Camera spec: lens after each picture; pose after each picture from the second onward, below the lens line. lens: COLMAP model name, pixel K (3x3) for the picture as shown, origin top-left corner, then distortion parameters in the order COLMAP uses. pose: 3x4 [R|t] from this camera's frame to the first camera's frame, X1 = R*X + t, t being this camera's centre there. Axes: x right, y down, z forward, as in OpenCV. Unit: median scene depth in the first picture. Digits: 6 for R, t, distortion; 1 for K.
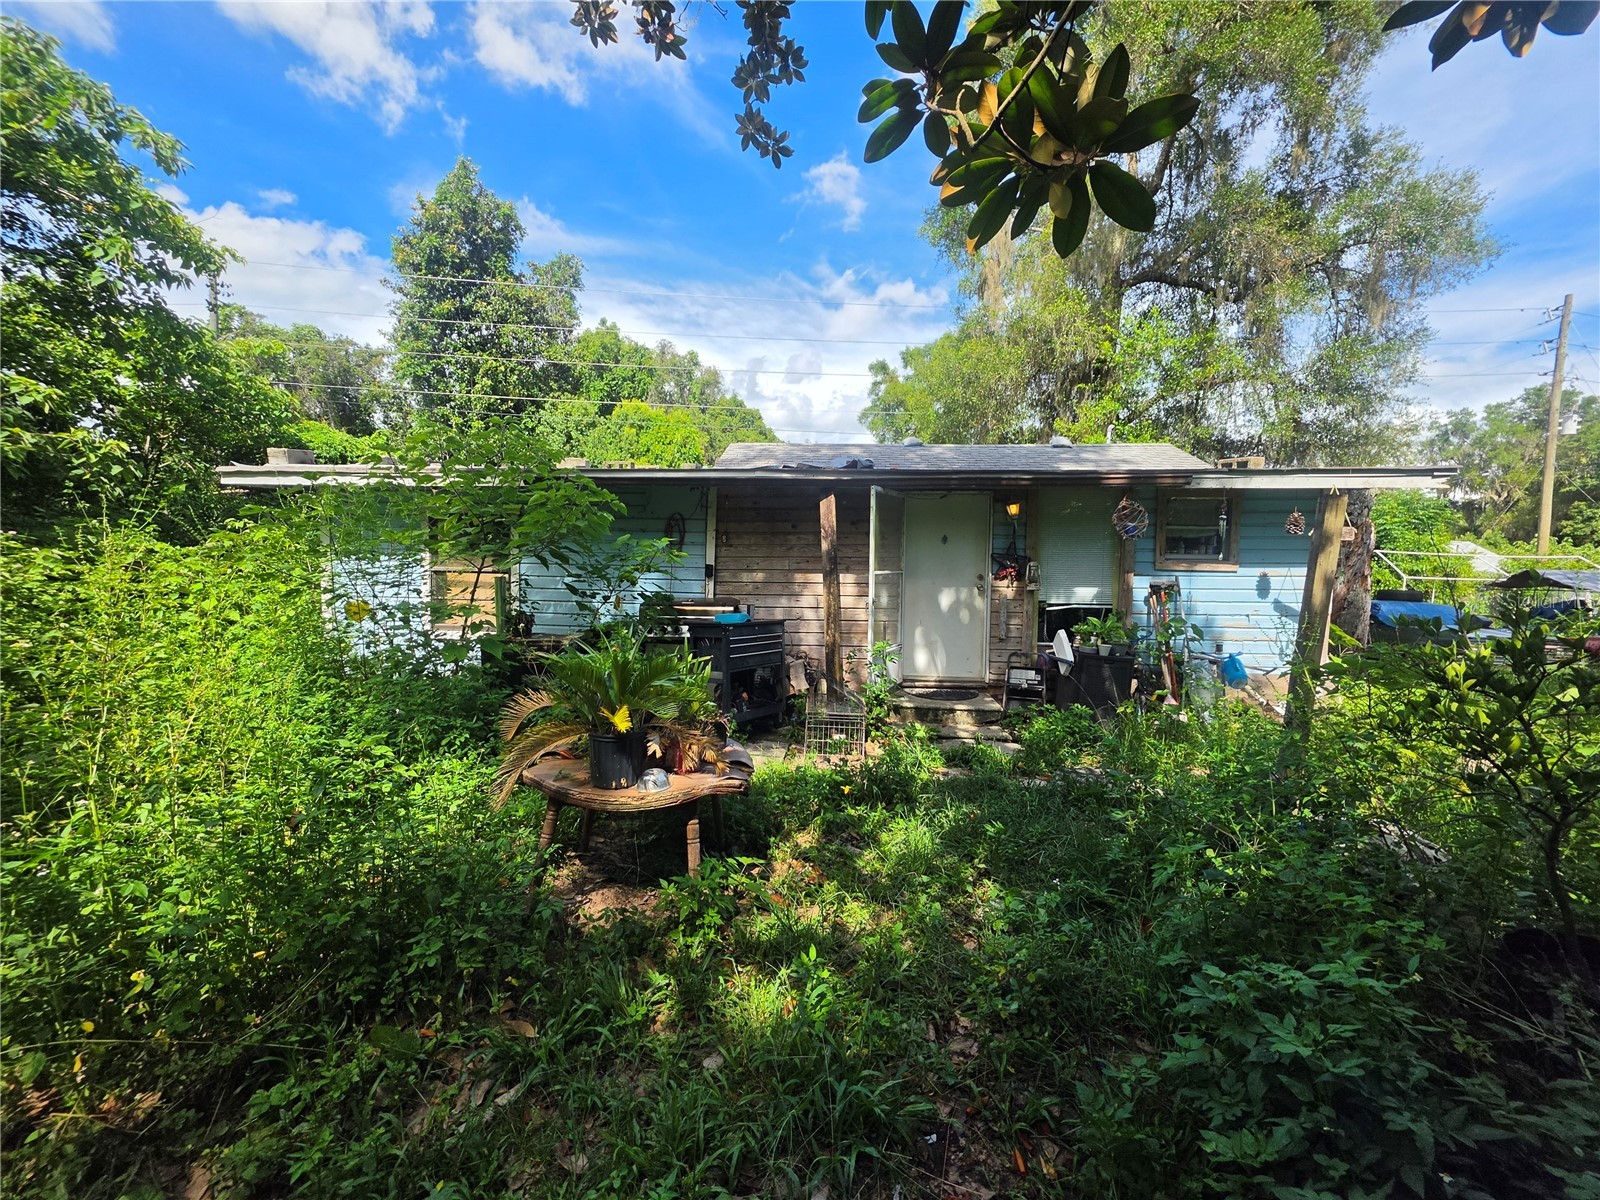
lens RADIAL K [[644.8, 0, 802.4], [0, 644.8, 588.0], [0, 0, 1]] dist [-0.008449, 0.000372]
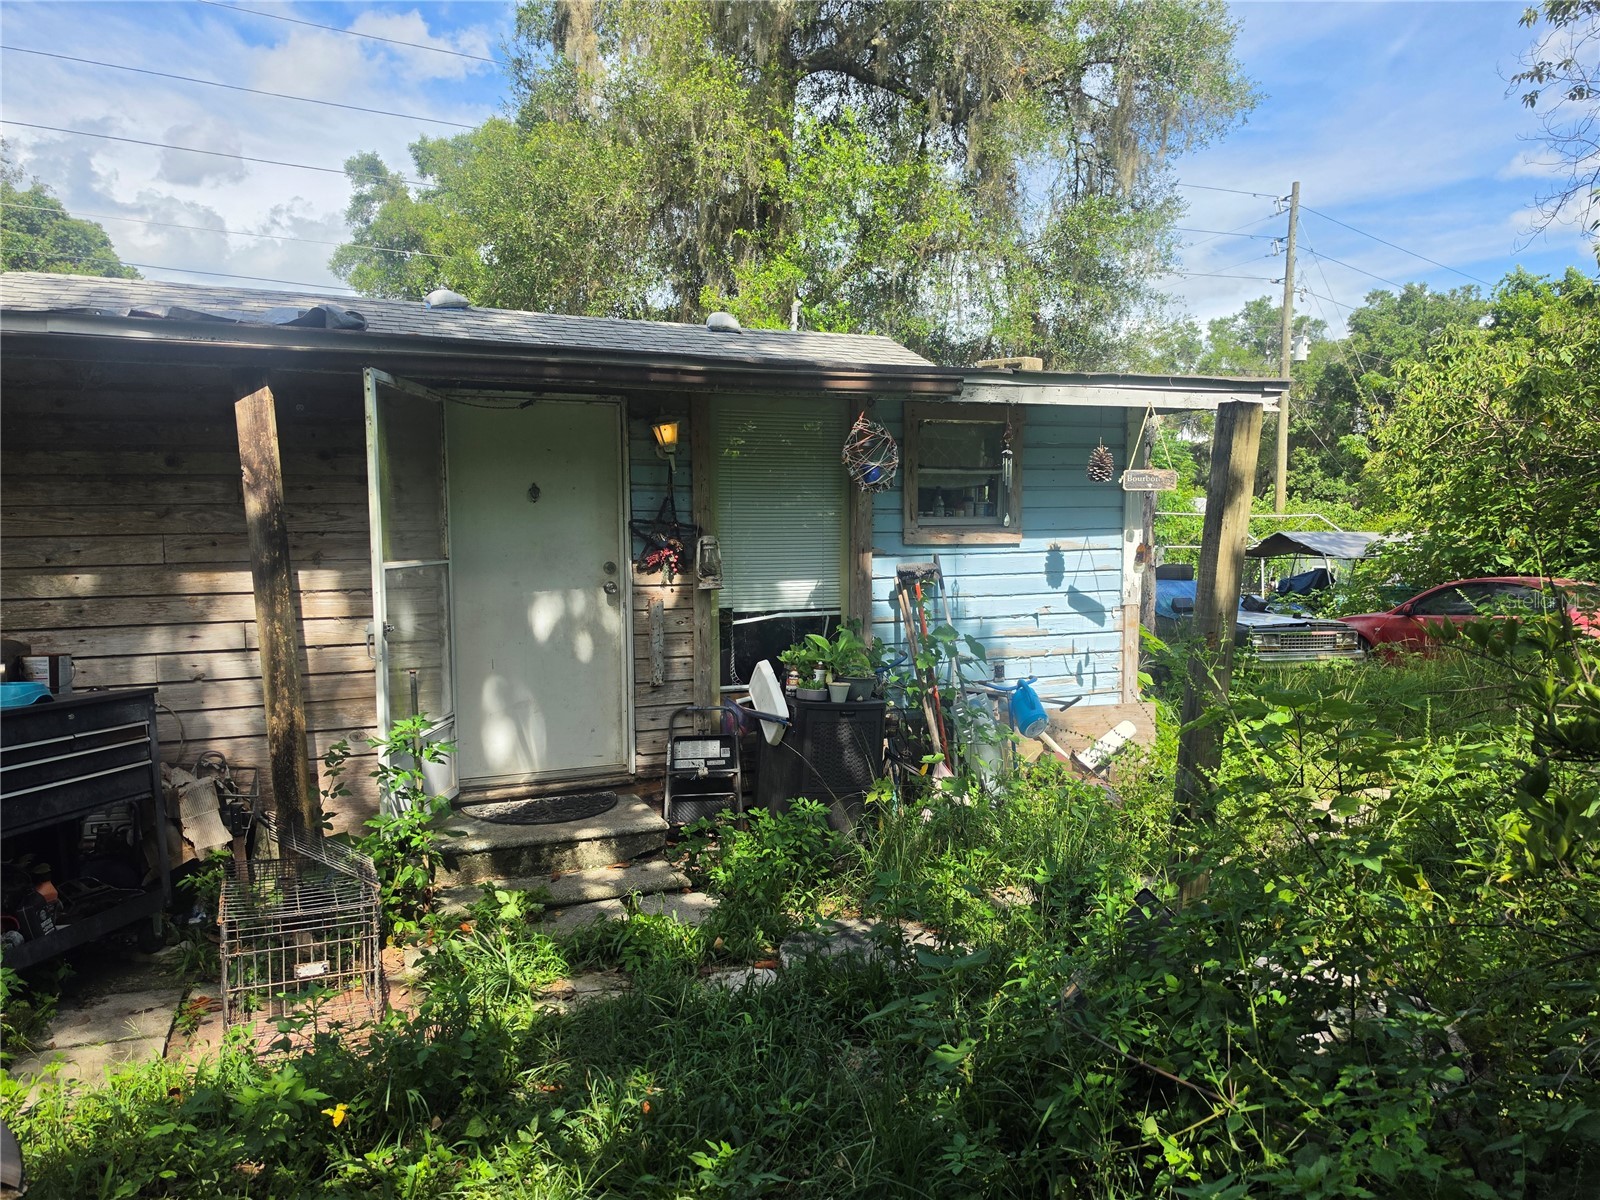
lens RADIAL K [[1110.2, 0, 812.4], [0, 1110.2, 622.0], [0, 0, 1]] dist [0.088876, -0.109148]
pose [[0.887714, -0.055273, 0.457065, 0.016044], [0.039782, 0.998263, 0.043456, -0.005886], [-0.458673, -0.020393, 0.888371, 0.153119]]
